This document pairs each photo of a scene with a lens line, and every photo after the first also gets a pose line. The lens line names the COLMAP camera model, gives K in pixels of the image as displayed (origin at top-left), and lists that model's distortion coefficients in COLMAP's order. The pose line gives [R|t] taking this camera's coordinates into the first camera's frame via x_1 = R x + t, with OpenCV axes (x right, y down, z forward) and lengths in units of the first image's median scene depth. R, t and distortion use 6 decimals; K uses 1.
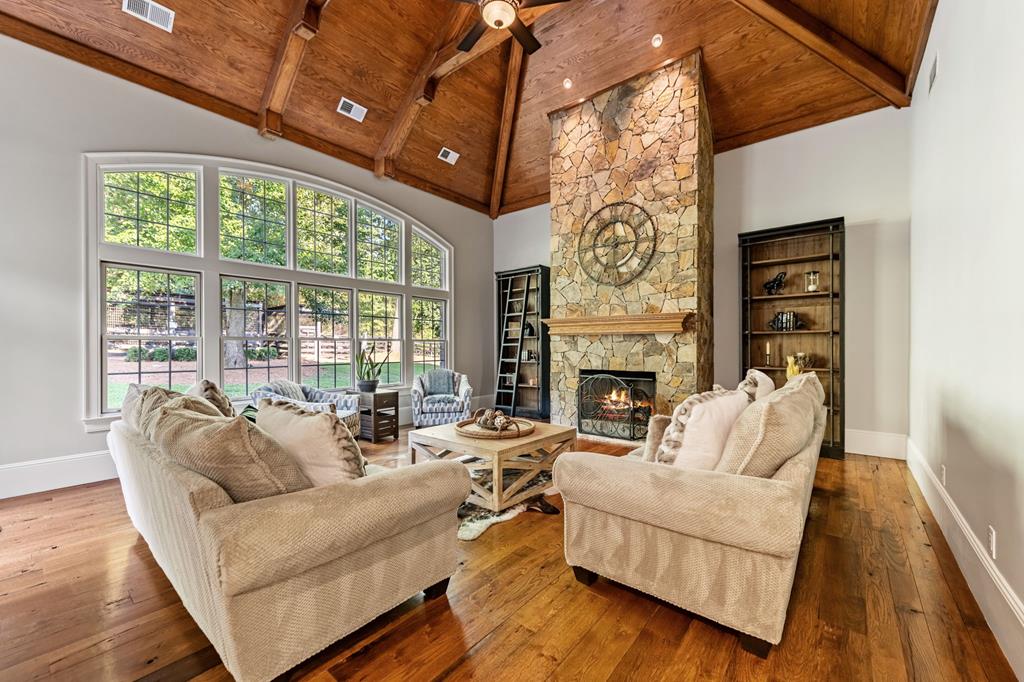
lens RADIAL K [[406.2, 0, 512.0], [0, 406.2, 341.0], [0, 0, 1]] dist [-0.001605, -0.000265]
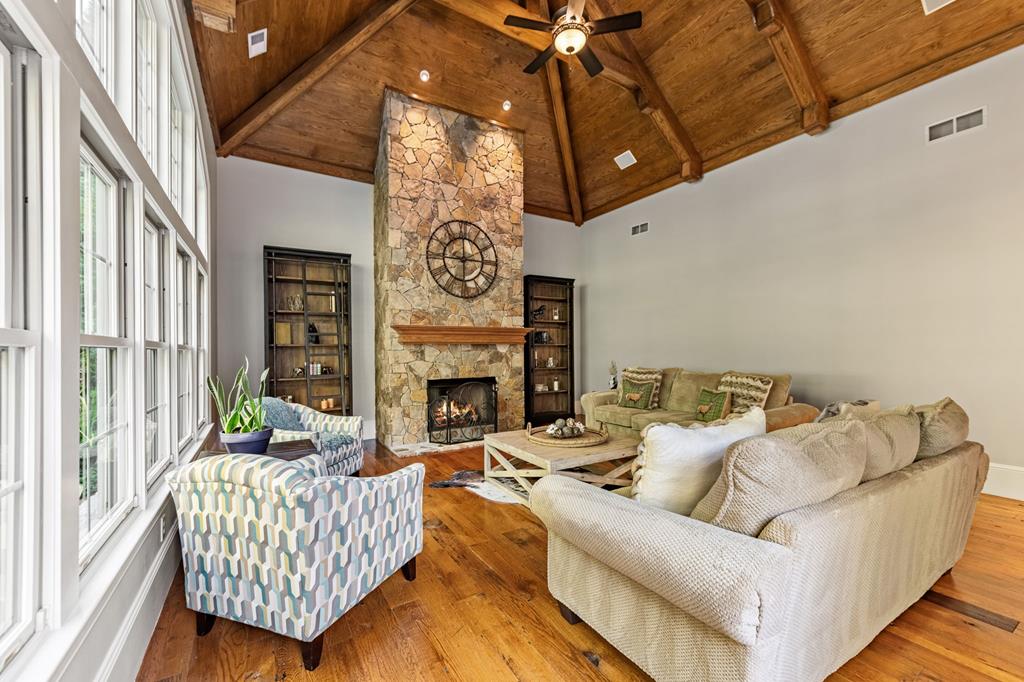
lens RADIAL K [[406.2, 0, 512.0], [0, 406.2, 341.0], [0, 0, 1]] dist [-0.001605, -0.000265]
pose [[0.322657, 0.030491, 0.946025, -0.700908], [0.005920, 0.999396, -0.034231, 0.012926], [-0.946497, 0.016646, 0.322282, 0.539088]]
